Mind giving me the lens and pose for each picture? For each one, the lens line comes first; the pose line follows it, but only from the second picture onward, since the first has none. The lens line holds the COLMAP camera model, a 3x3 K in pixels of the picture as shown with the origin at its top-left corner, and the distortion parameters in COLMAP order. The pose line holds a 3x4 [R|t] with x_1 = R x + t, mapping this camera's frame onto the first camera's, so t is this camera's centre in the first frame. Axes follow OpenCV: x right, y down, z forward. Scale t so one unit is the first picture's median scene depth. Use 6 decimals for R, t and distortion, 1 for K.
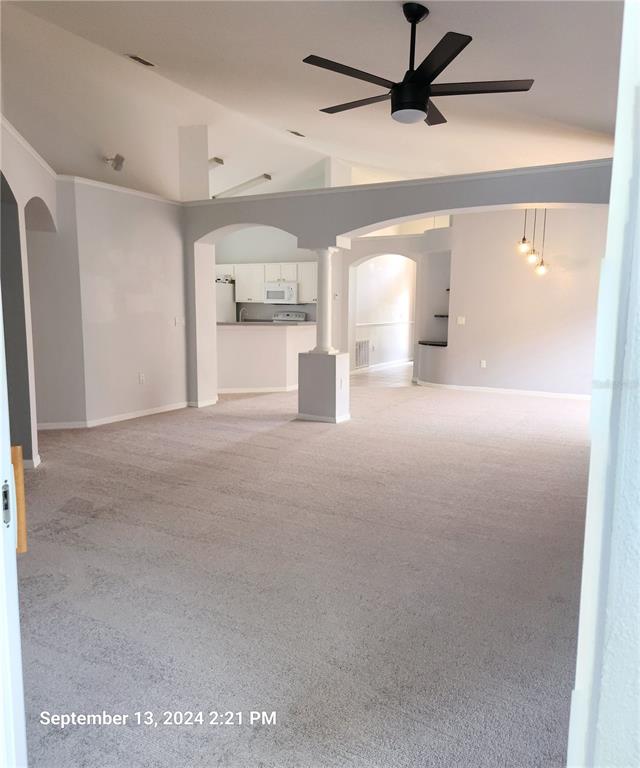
lens RADIAL K [[580.2, 0, 323.1], [0, 580.2, 386.2], [0, 0, 1]] dist [0.139204, -0.122978]
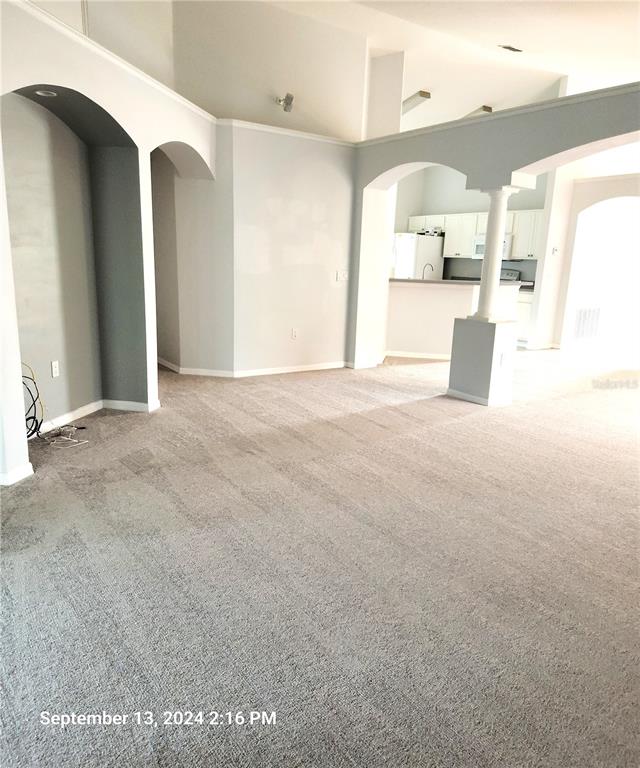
lens RADIAL K [[580.2, 0, 323.1], [0, 580.2, 386.2], [0, 0, 1]] dist [0.139204, -0.122978]
pose [[0.904993, 0.118507, -0.408588, 0.144221], [-0.089114, 0.991918, 0.090315, -0.018446], [0.415988, -0.045324, 0.908240, 0.142944]]
